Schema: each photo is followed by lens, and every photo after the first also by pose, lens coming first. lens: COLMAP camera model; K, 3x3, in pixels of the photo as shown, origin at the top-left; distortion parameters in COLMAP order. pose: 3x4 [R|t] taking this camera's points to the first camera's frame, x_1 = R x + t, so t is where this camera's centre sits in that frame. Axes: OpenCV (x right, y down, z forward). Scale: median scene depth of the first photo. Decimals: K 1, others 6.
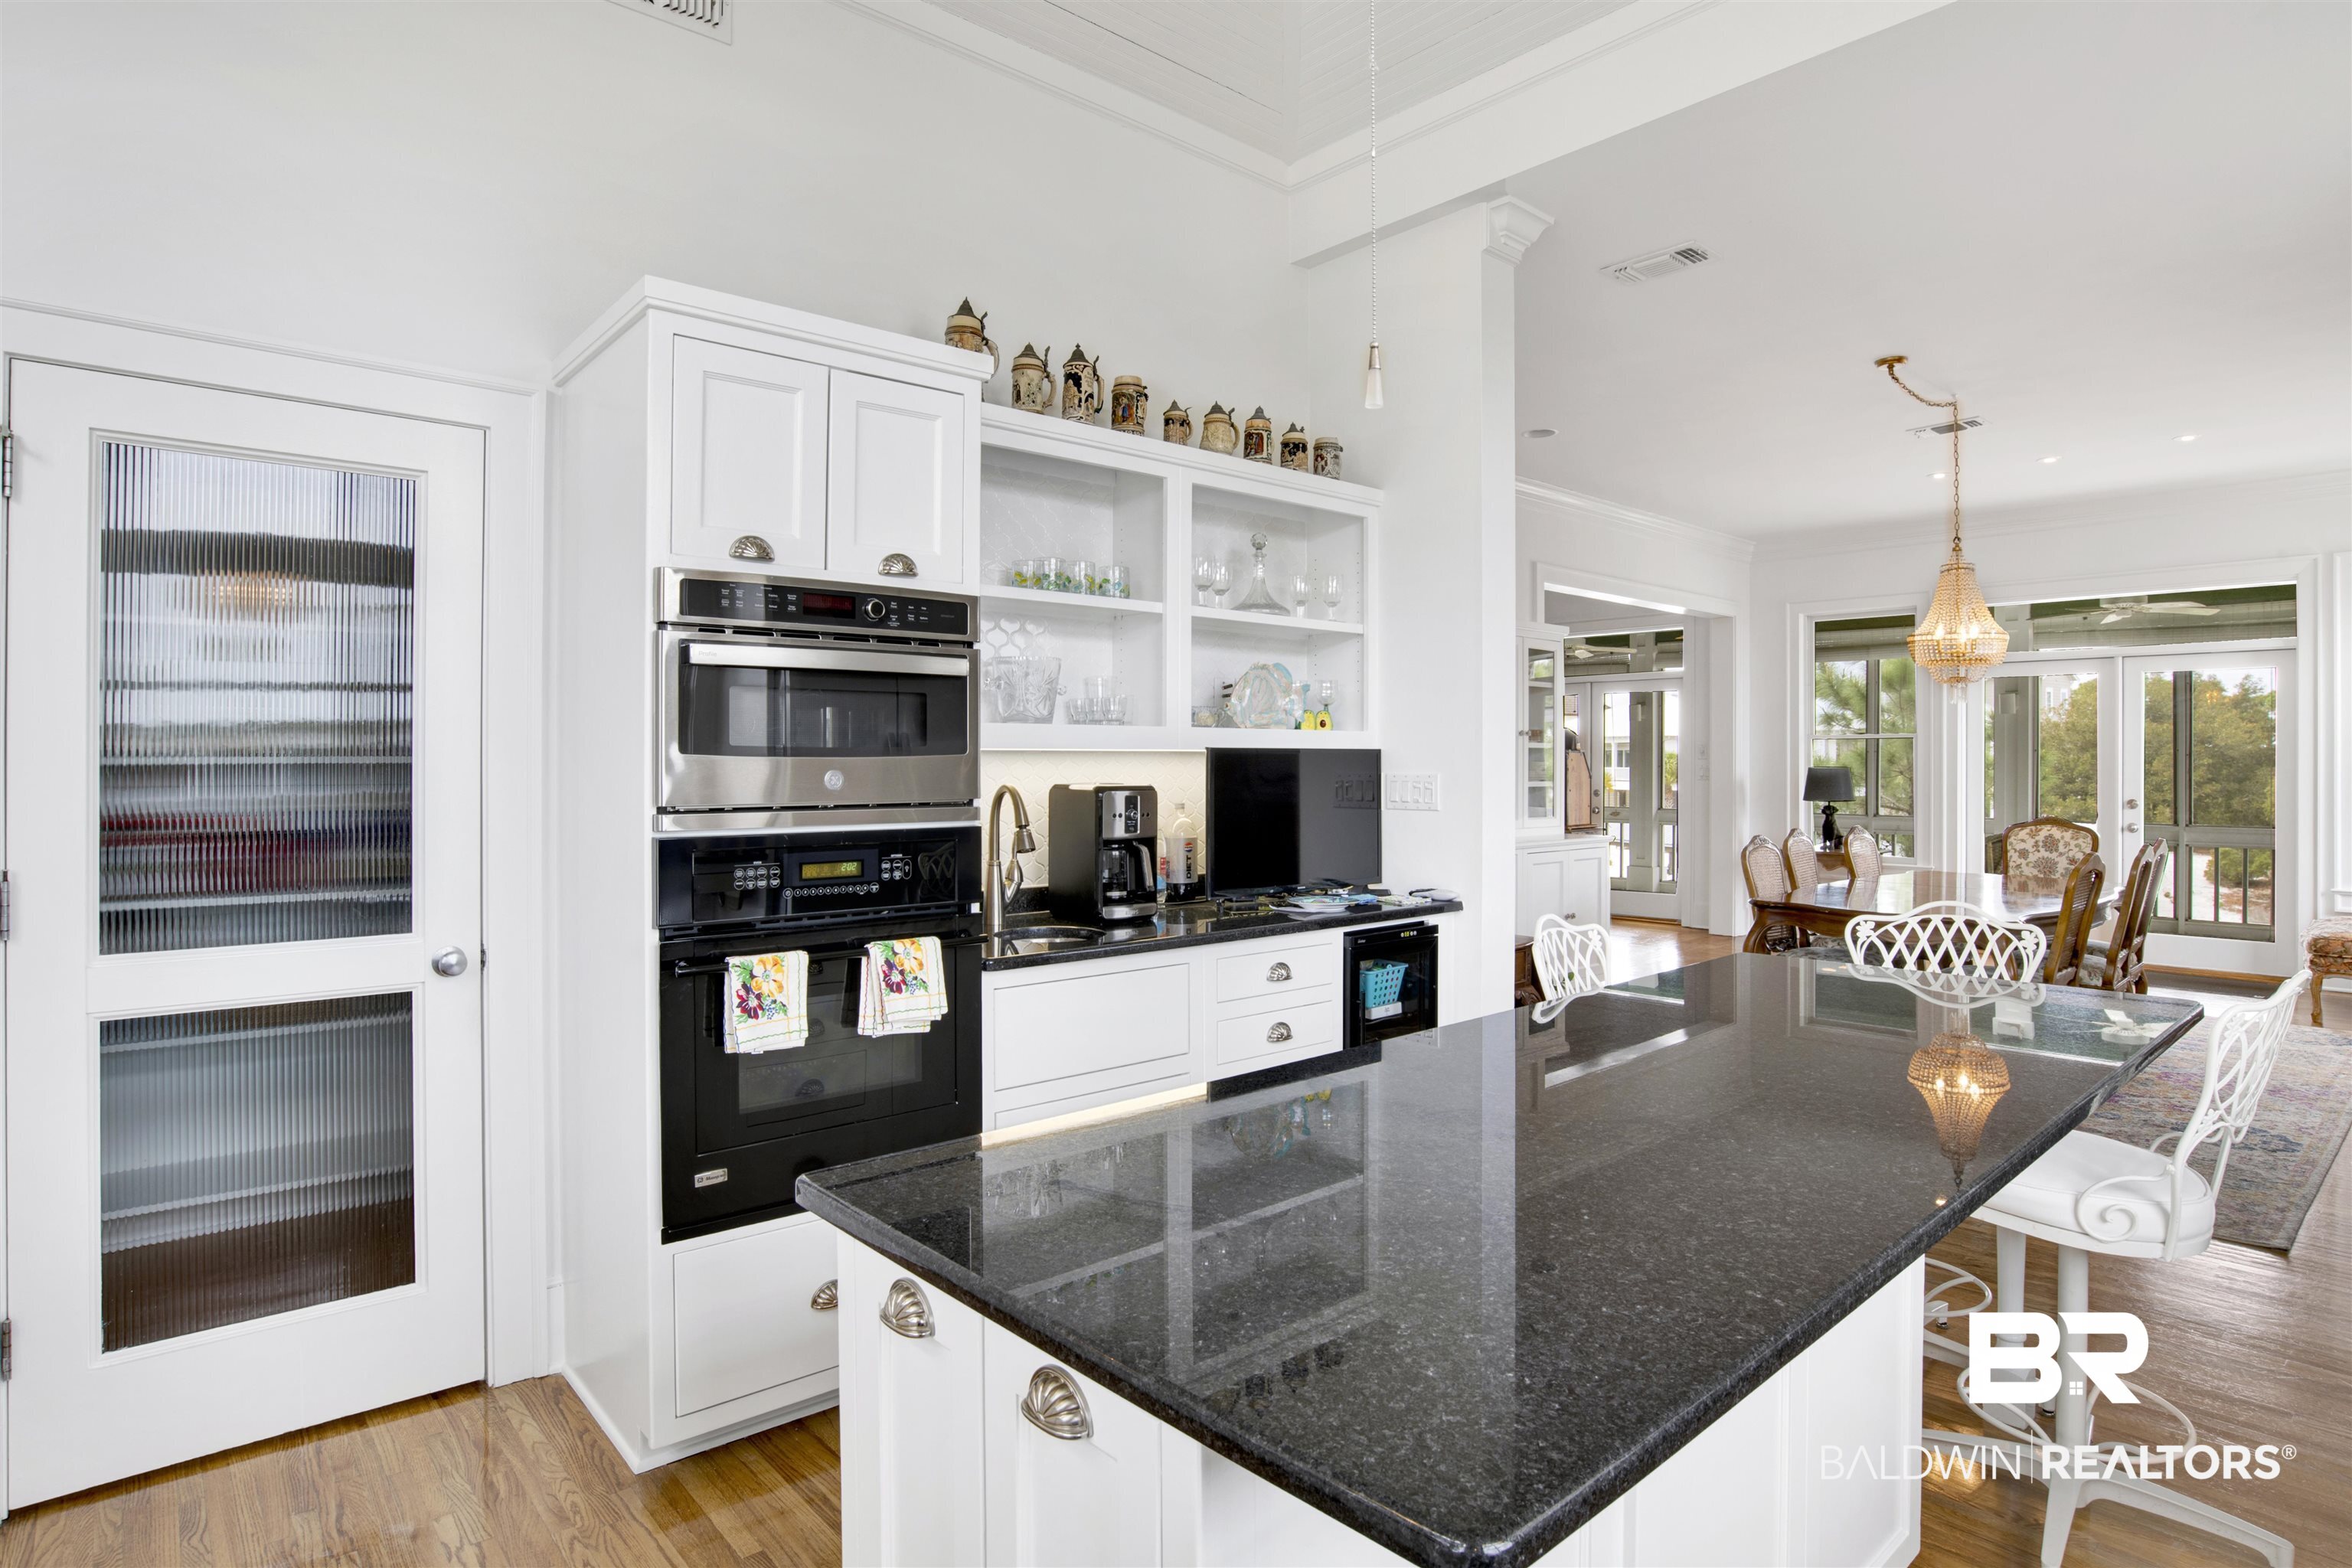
lens RADIAL K [[1259.9, 0, 1170.4], [0, 1259.9, 773.7], [0, 0, 1]] dist [-0.065020, 0.020284]
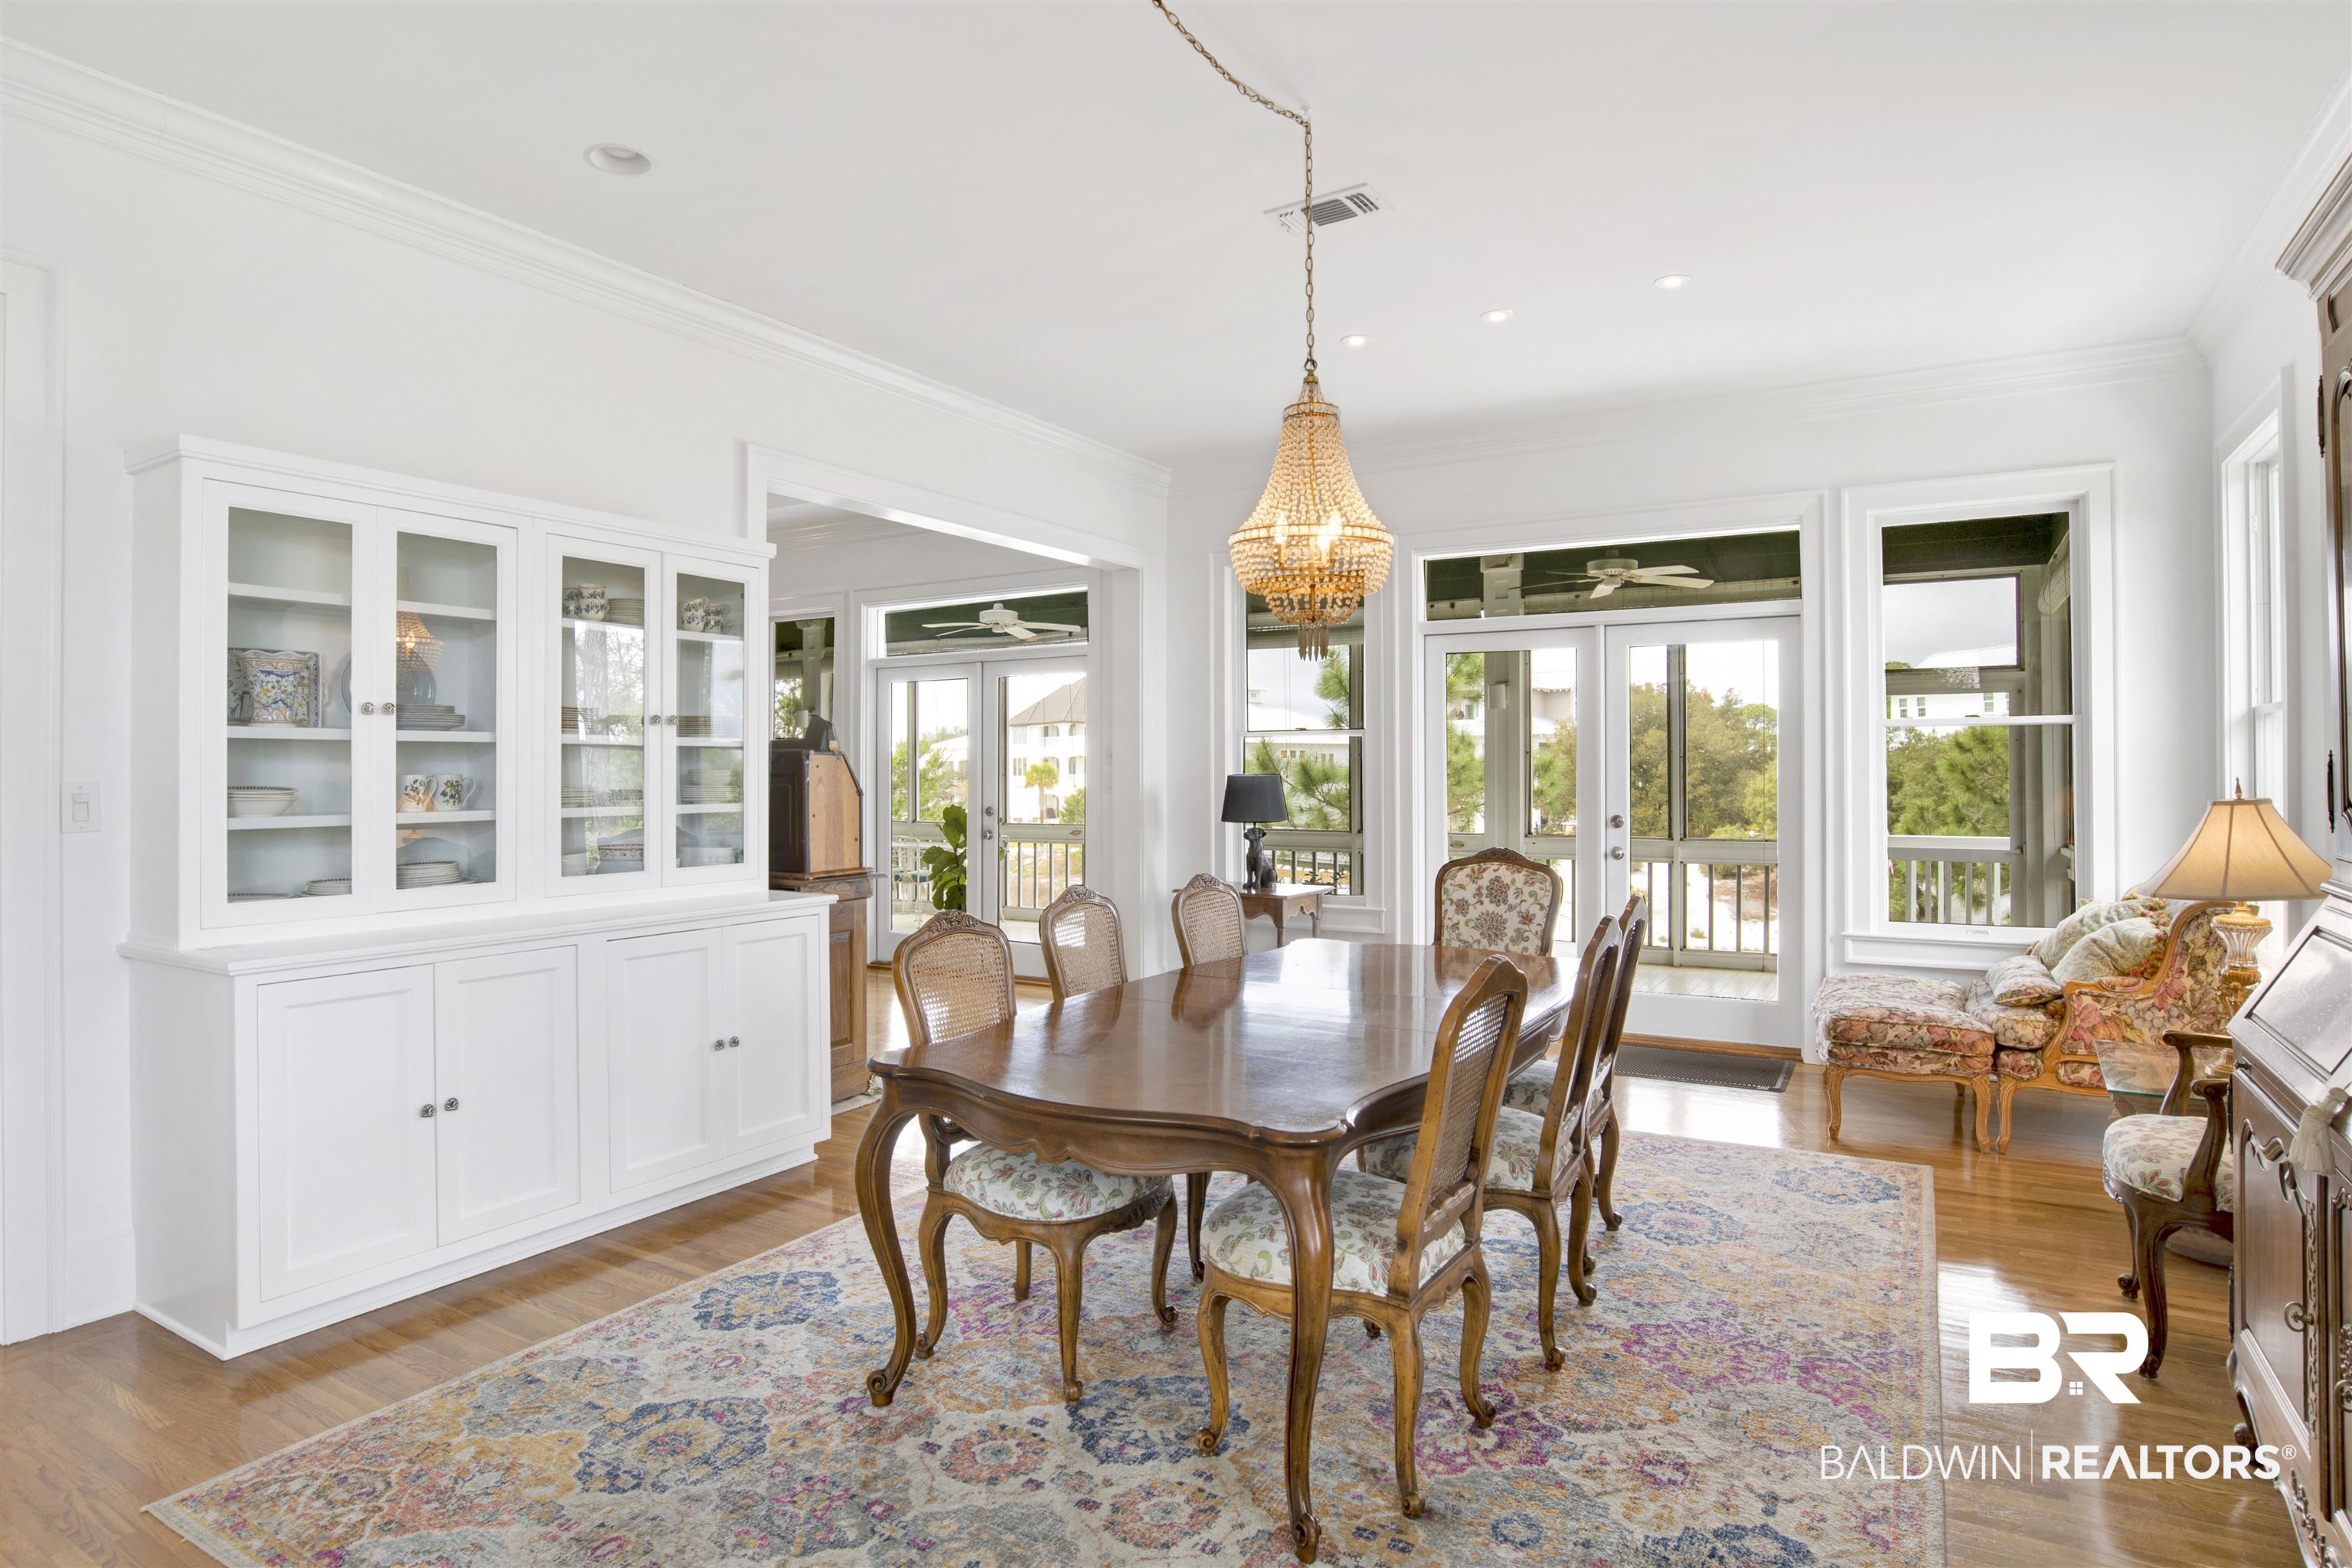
lens RADIAL K [[1259.9, 0, 1192.9], [0, 1259.9, 787.7], [0, 0, 1]] dist [-0.065020, 0.020284]
pose [[0.949017, -0.009910, 0.315069, 0.294561], [0.008445, 0.999946, 0.006015, -0.002939], [-0.315112, -0.003047, 0.949050, 0.345731]]
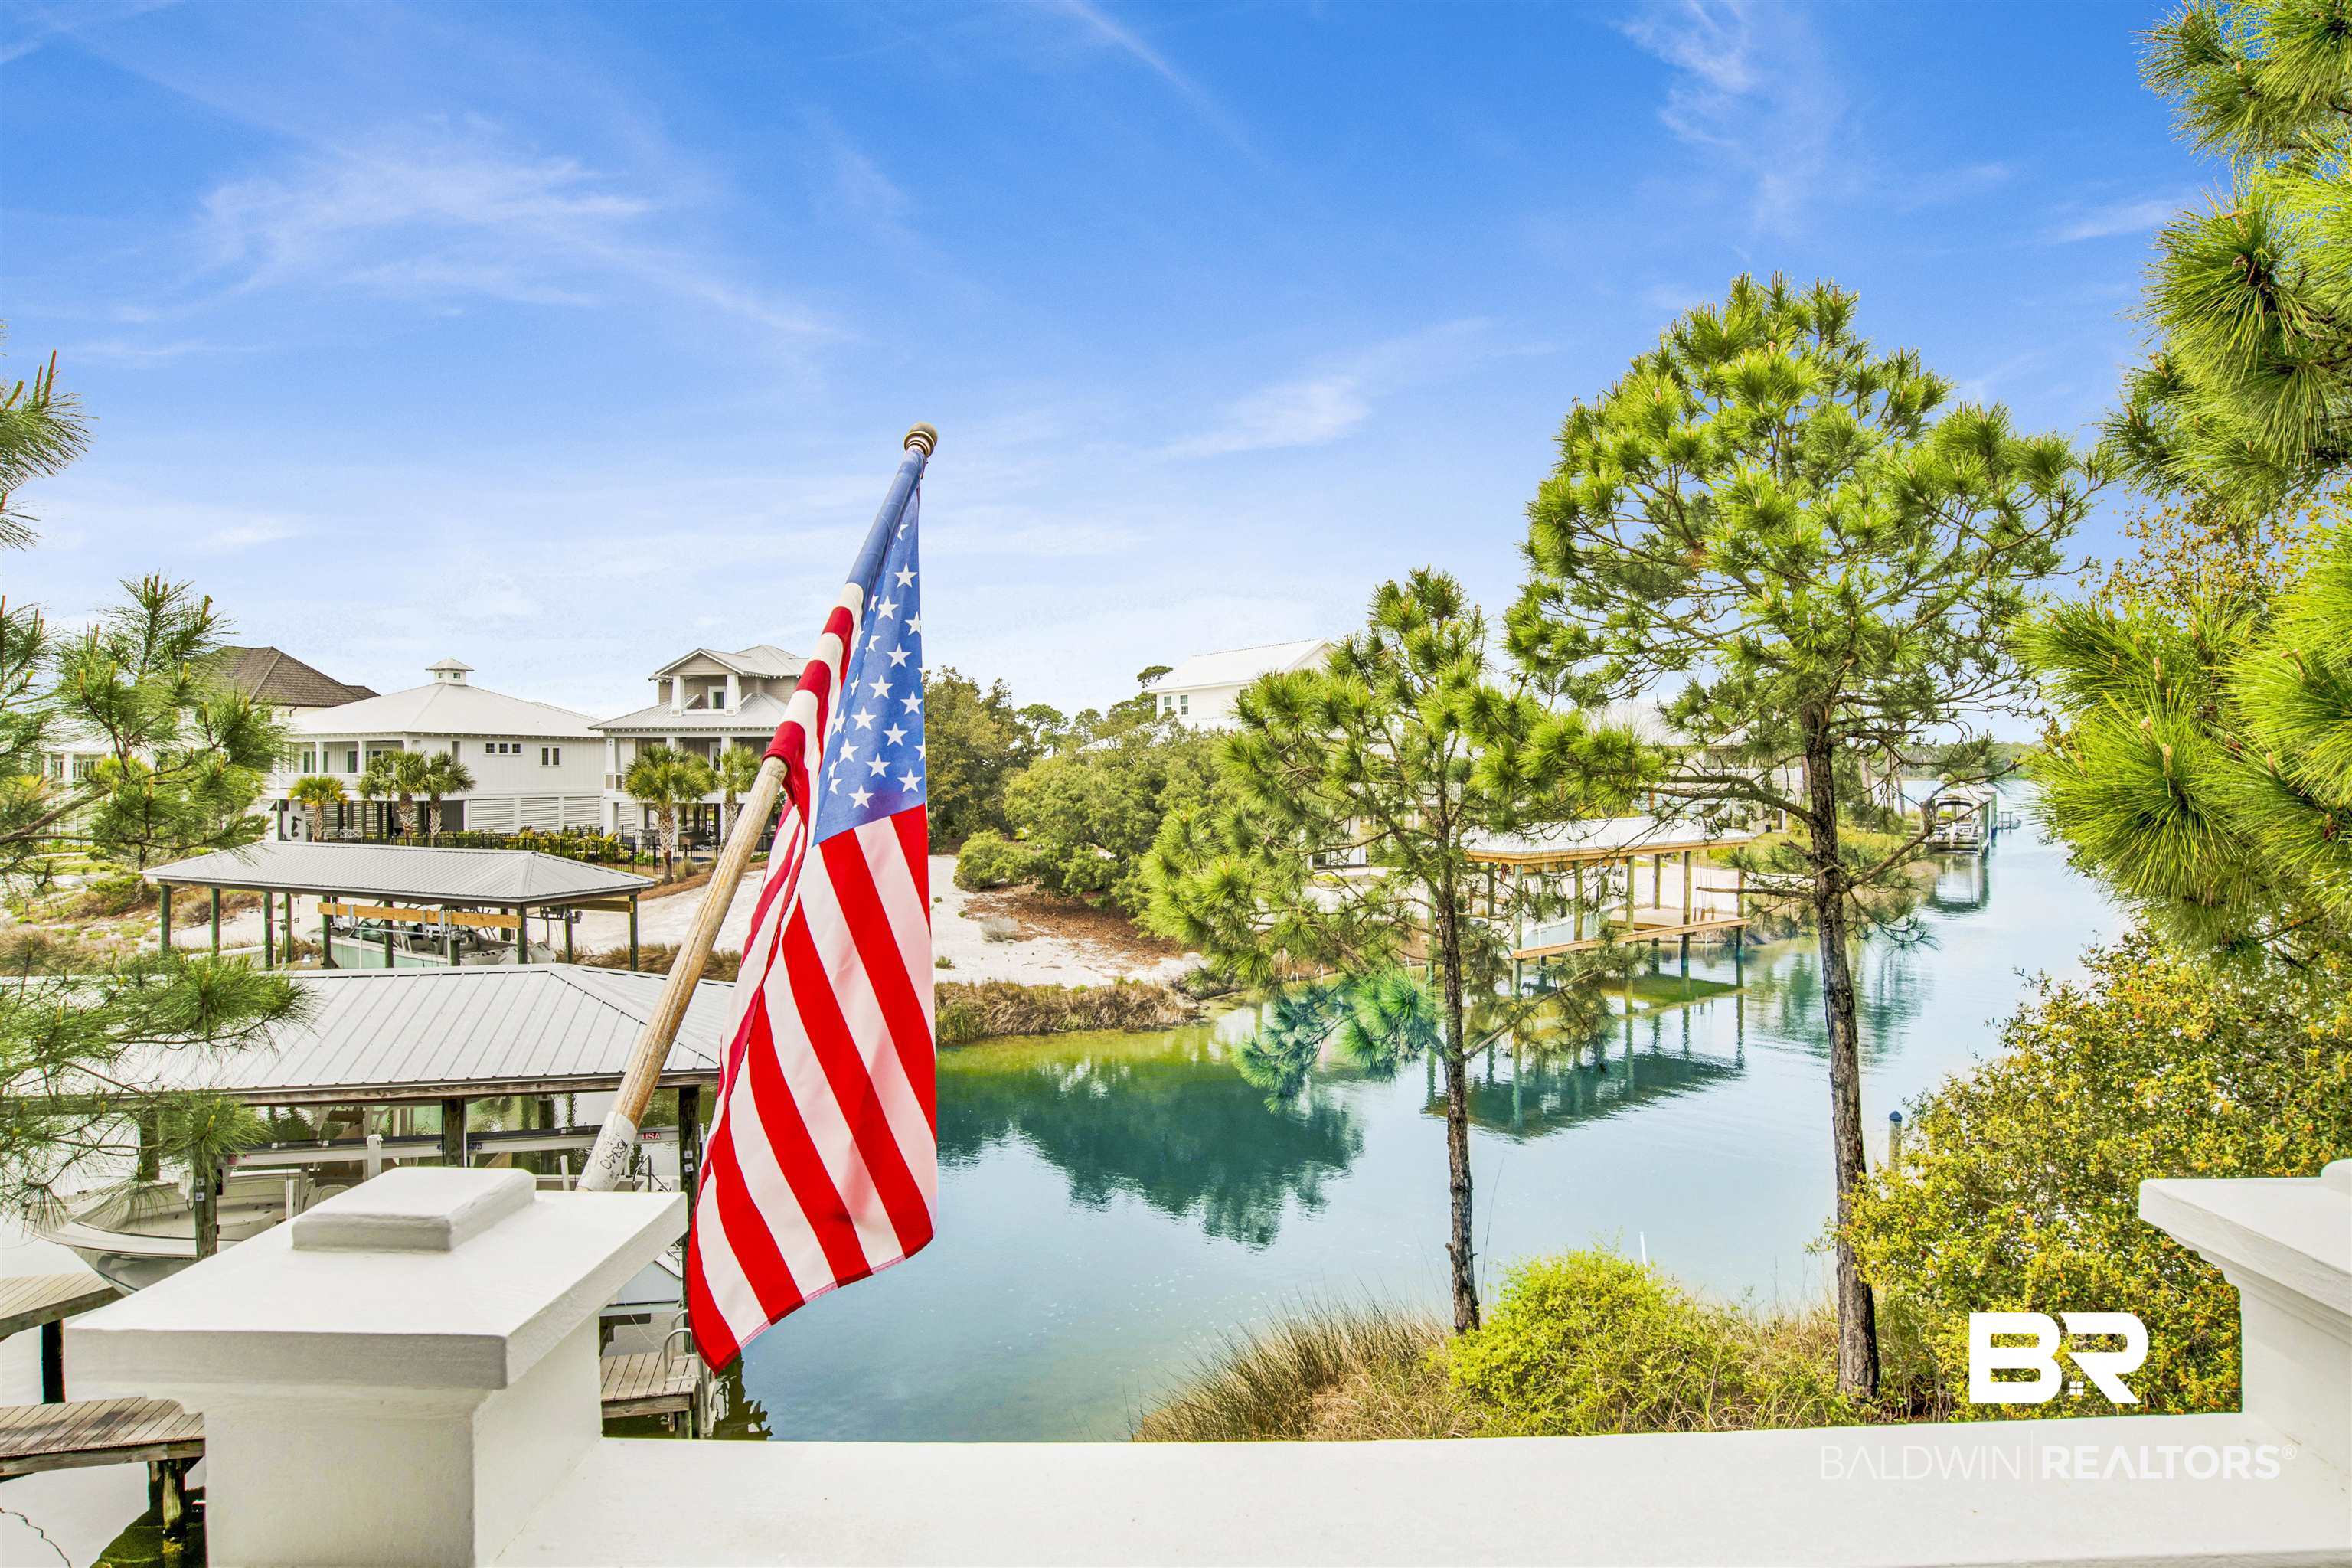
lens RADIAL K [[1259.9, 0, 1191.1], [0, 1259.9, 777.7], [0, 0, 1]] dist [-0.065020, 0.020284]
pose [[0.653054, -0.009145, 0.757257, 1.183551], [0.009889, 0.999945, 0.003548, 0.005270], [-0.757247, 0.005171, 0.653108, 1.122652]]
